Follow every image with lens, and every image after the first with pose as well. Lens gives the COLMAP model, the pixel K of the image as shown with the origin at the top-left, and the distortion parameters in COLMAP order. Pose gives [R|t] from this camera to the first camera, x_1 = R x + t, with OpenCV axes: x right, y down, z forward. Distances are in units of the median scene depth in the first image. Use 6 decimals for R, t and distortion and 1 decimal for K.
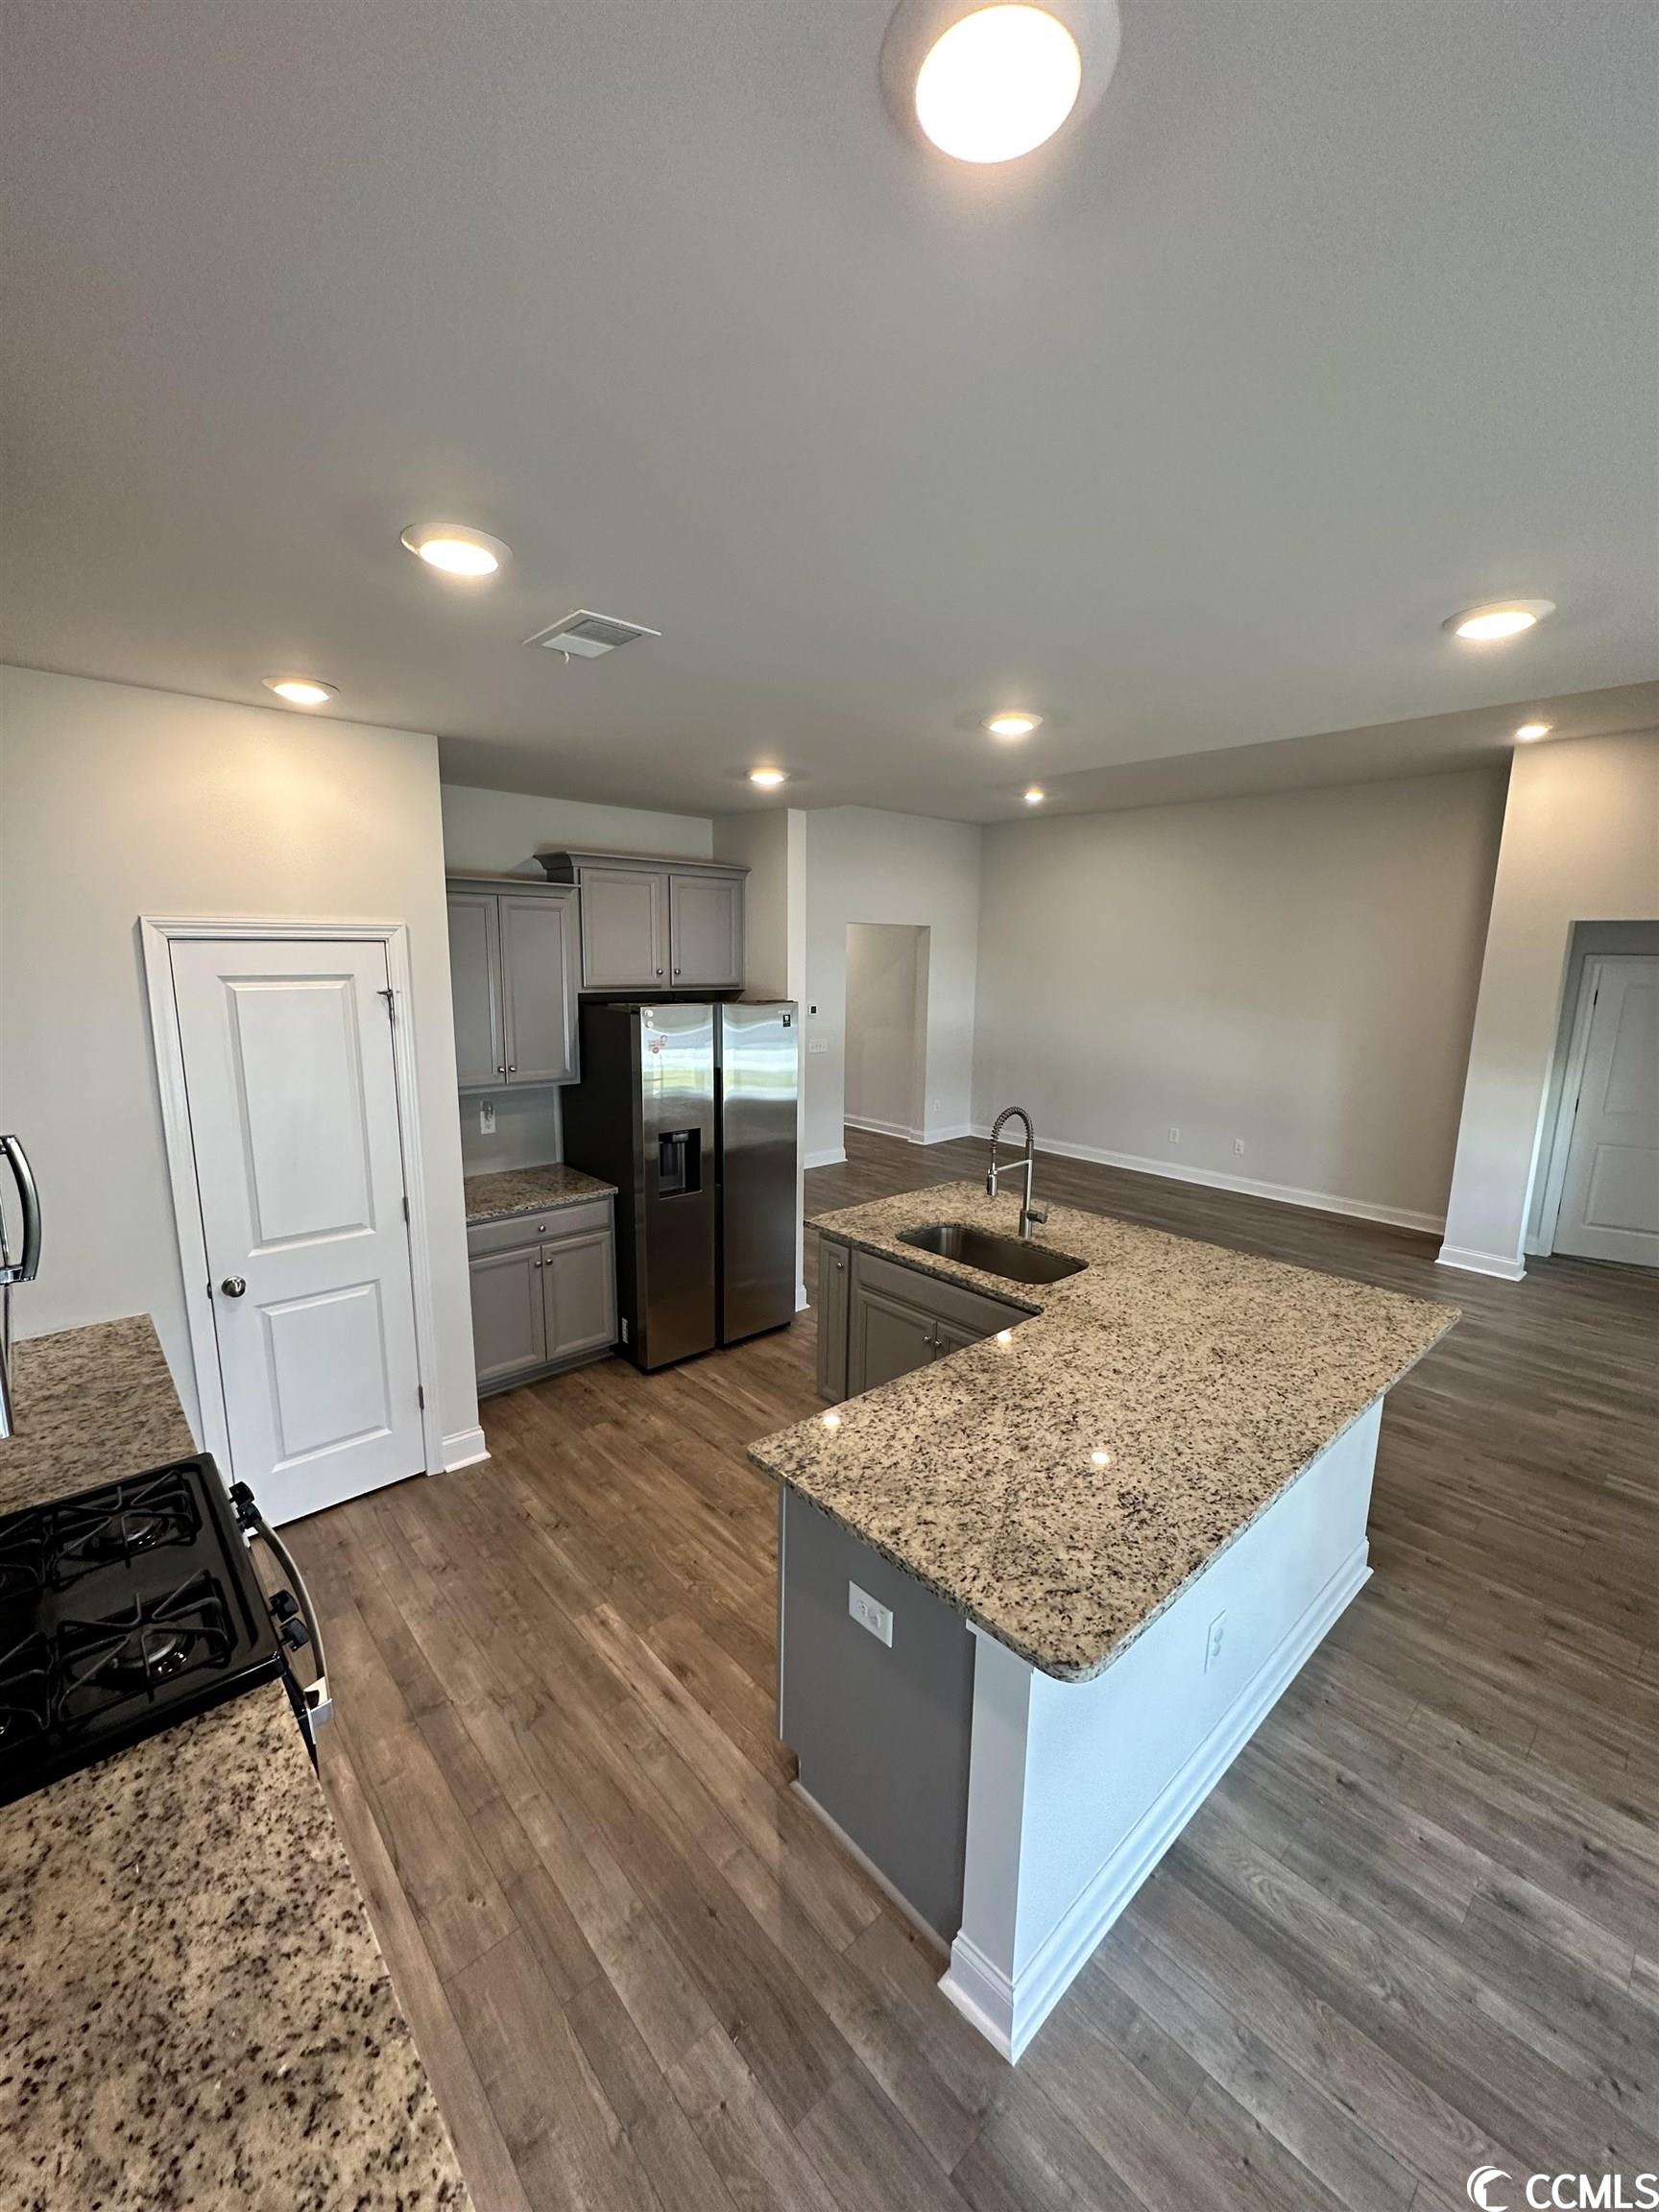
lens RADIAL K [[880.7, 0, 830.8], [0, 880.7, 1107.6], [0, 0, 1]] dist [-0.000177, 0.000730]
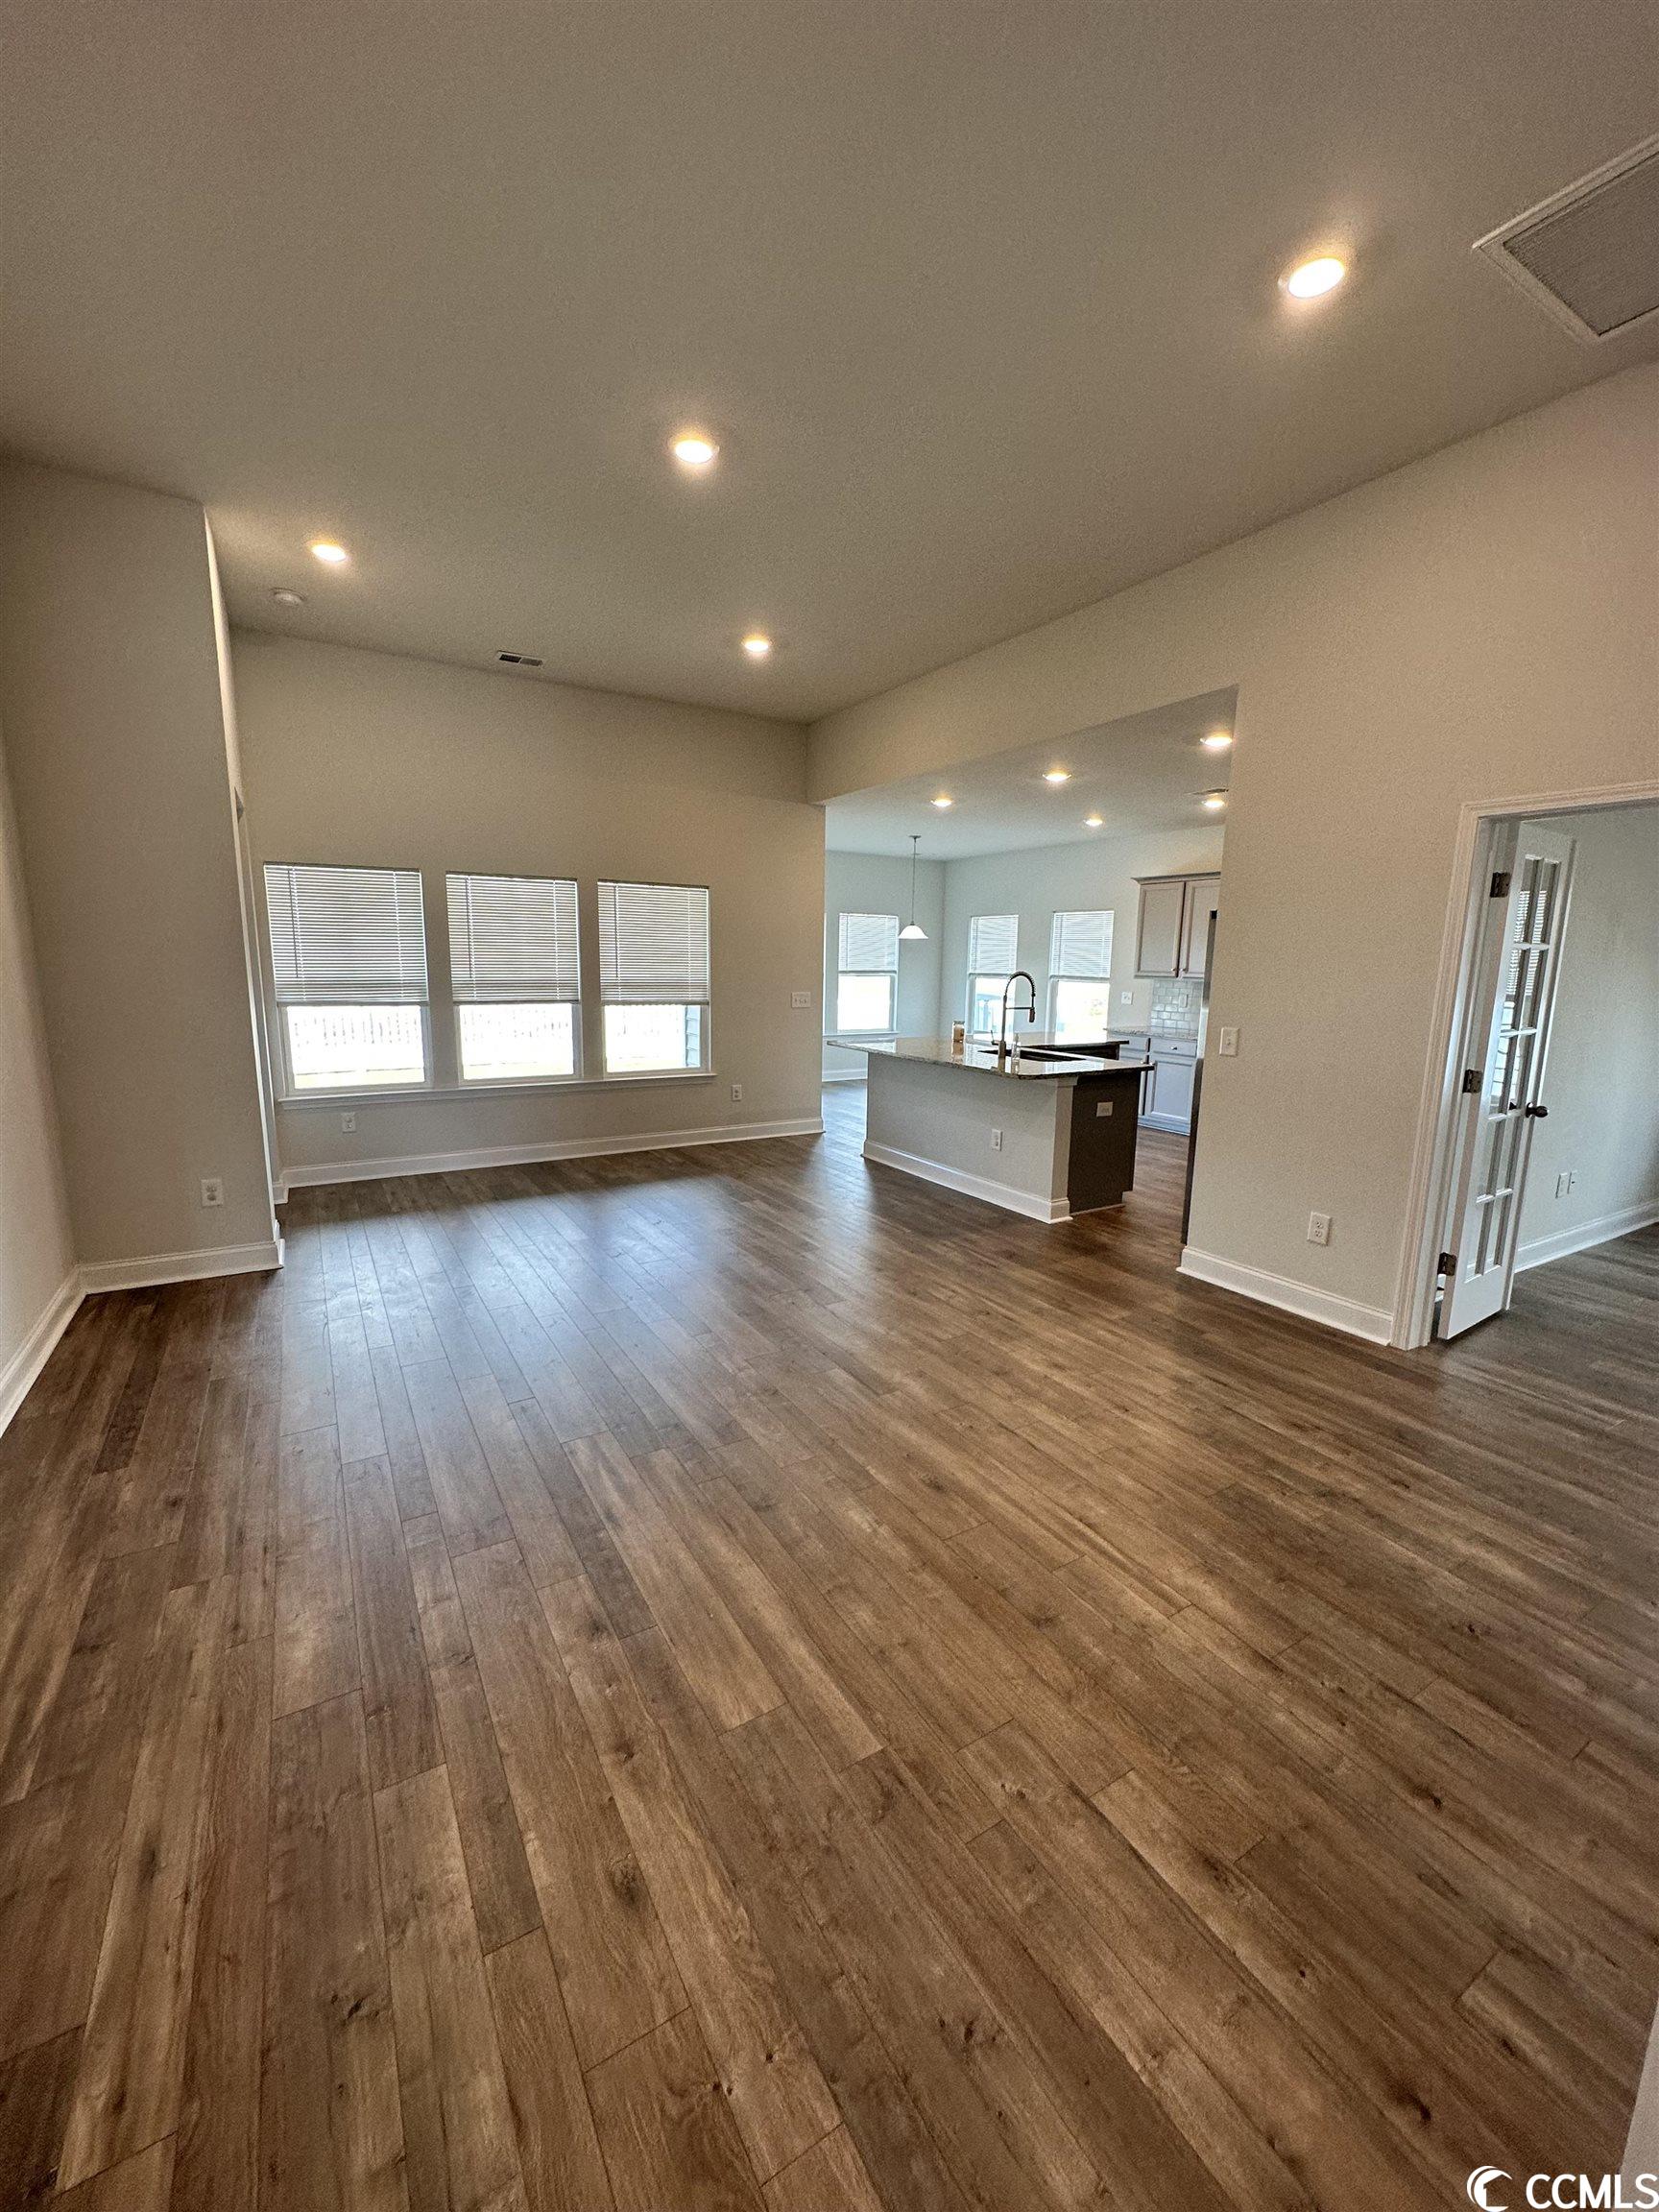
lens RADIAL K [[880.7, 0, 824.5], [0, 880.7, 1108.8], [0, 0, 1]] dist [-0.000177, 0.000730]
pose [[-0.978512, -0.069950, 0.193964, 0.246055], [0.000114, 0.940514, 0.339754, -0.336756], [-0.206191, 0.332475, -0.920296, 2.849098]]
